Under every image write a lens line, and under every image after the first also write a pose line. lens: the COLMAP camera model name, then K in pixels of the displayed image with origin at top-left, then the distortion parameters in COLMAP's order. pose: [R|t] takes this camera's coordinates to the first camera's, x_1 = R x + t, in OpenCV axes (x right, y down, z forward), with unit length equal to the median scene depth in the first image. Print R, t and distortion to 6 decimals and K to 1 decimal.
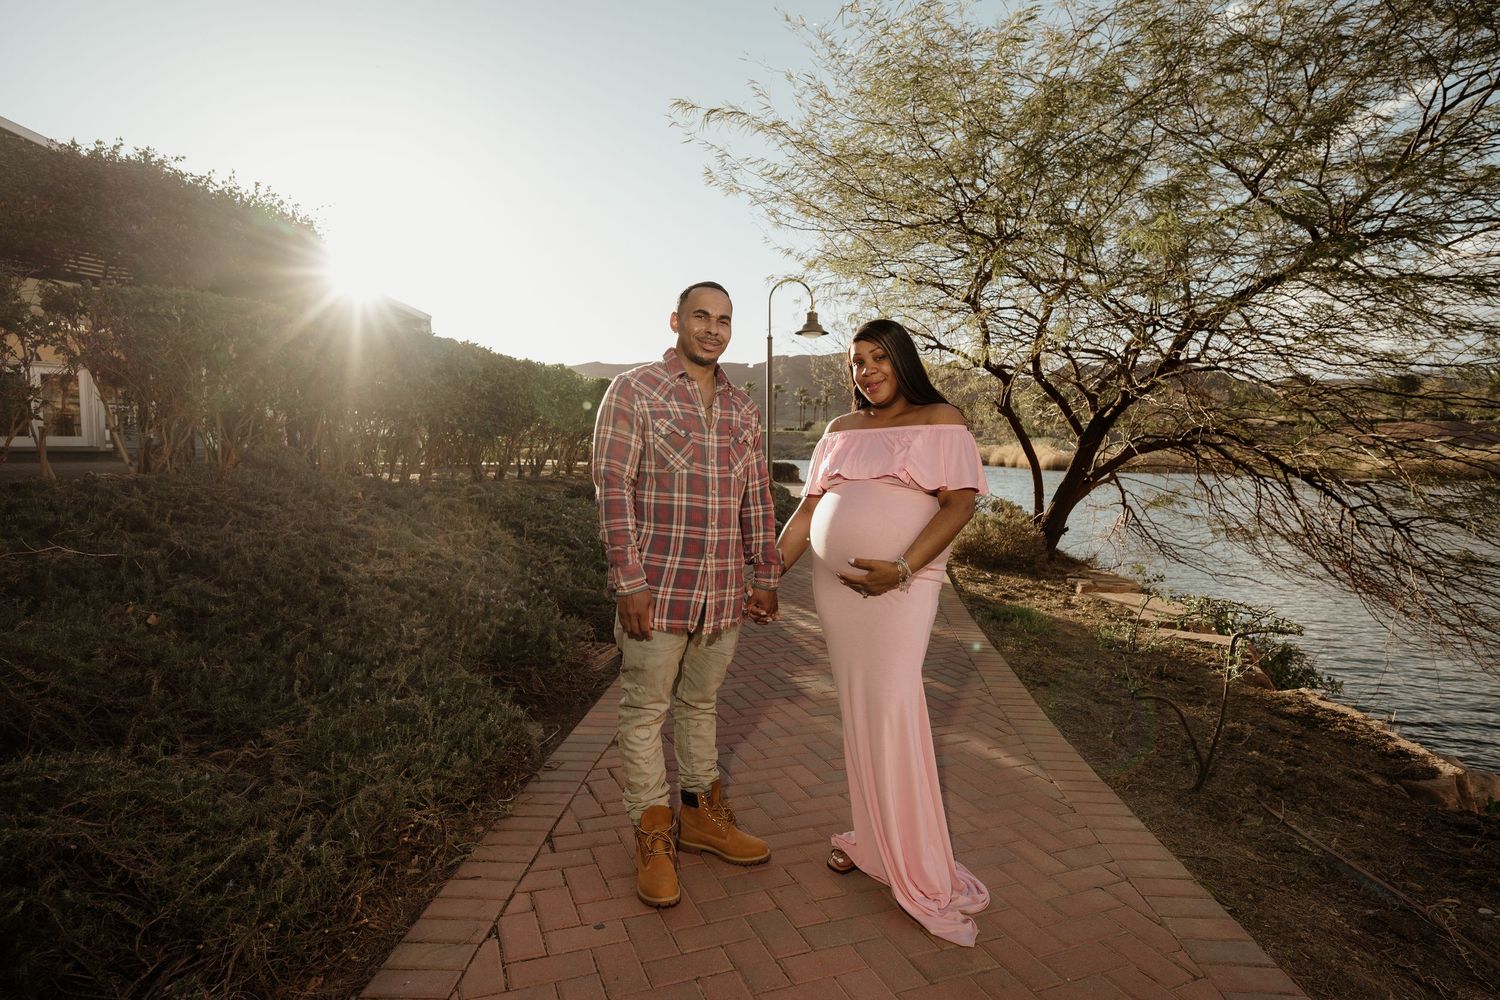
lens RADIAL K [[943.3, 0, 739.6], [0, 943.3, 513.5], [0, 0, 1]] dist [-0.000374, 0.051503]
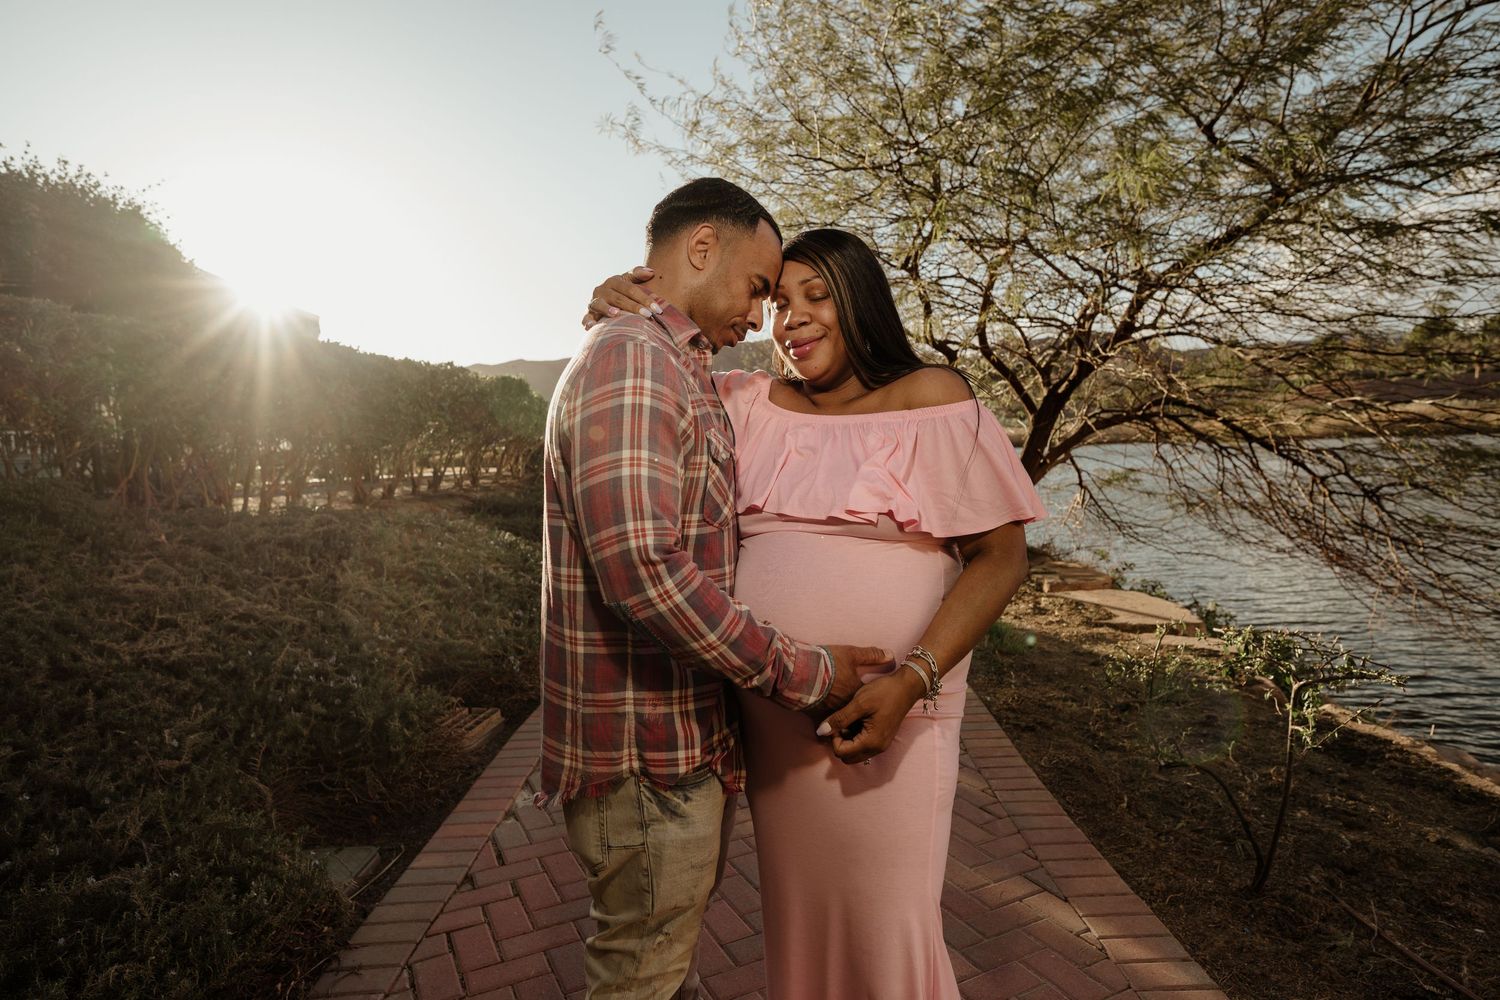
lens RADIAL K [[845.3, 0, 750.0], [0, 845.3, 500.0], [0, 0, 1]] dist [-0.001572, 0.038120]
pose [[0.996888, -0.055372, 0.056104, 0.051746], [0.054658, 0.998404, 0.014178, -0.037099], [-0.056799, -0.011067, 0.998324, 0.280993]]
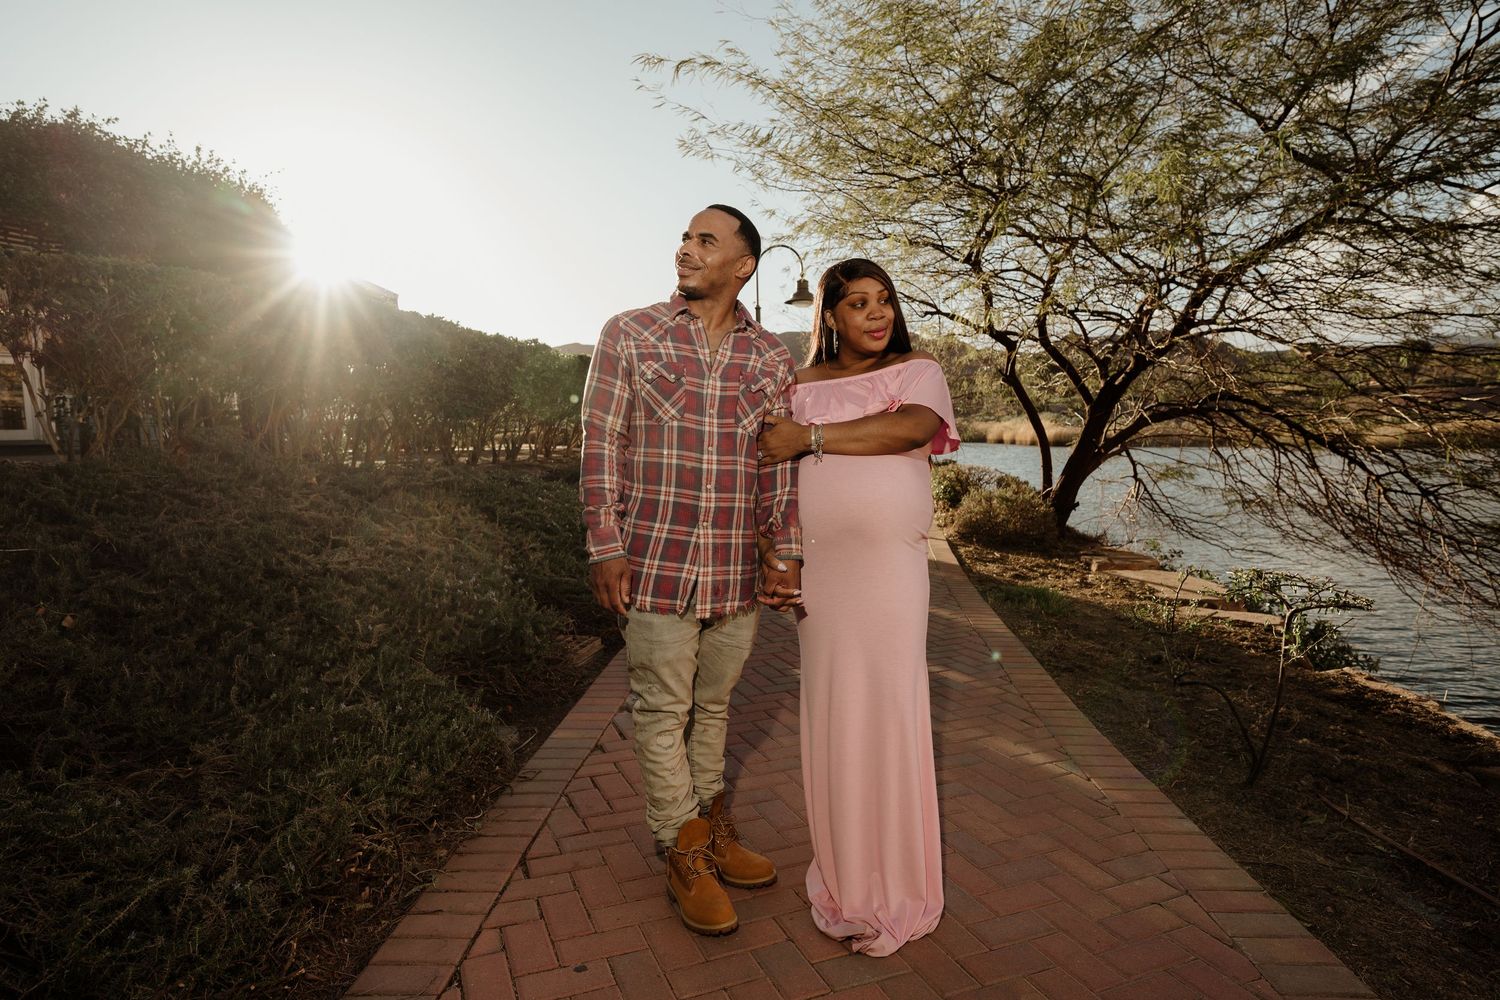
lens RADIAL K [[943.3, 0, 739.6], [0, 943.3, 513.5], [0, 0, 1]] dist [-0.000374, 0.051503]
pose [[0.999681, -0.021391, 0.013446, -0.004741], [0.021258, 0.999724, 0.010012, 0.012944], [-0.013657, -0.009723, 0.999859, 0.088222]]
